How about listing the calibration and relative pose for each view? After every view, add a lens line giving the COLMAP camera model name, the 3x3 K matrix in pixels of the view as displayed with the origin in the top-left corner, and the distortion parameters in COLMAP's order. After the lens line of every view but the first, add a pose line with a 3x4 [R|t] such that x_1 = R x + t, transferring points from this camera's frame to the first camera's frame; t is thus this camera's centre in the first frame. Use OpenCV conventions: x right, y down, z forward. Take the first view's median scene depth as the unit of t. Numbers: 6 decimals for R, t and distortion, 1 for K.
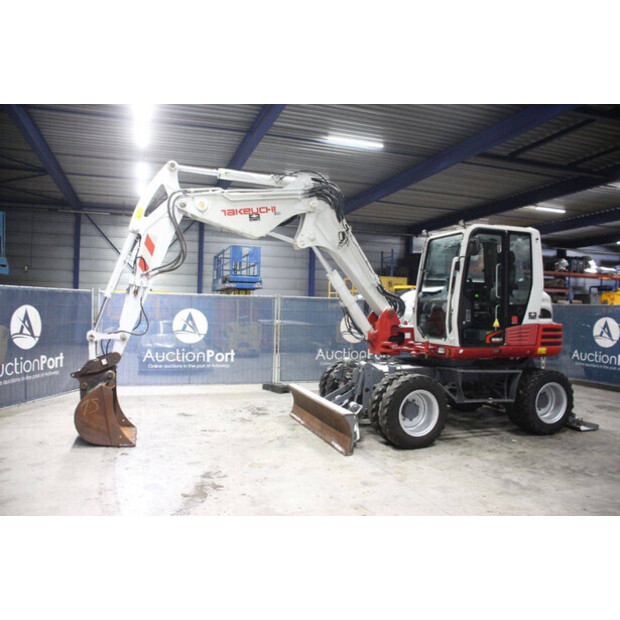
lens RADIAL K [[499.8, 0, 299.2], [0, 499.8, 300.3], [0, 0, 1]] dist [-0.131201, 0.077852]
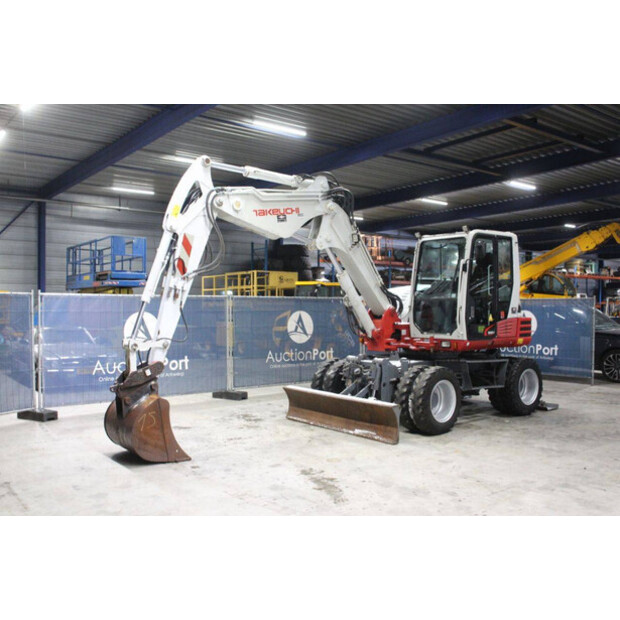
lens RADIAL K [[566.4, 0, 339.8], [0, 566.4, 304.7], [0, 0, 1]] dist [-0.068286, 0.000000]
pose [[0.940637, -0.021393, 0.338739, -0.340844], [0.016598, 0.999717, 0.017046, -0.011274], [-0.339008, -0.010412, 0.940726, -0.092815]]
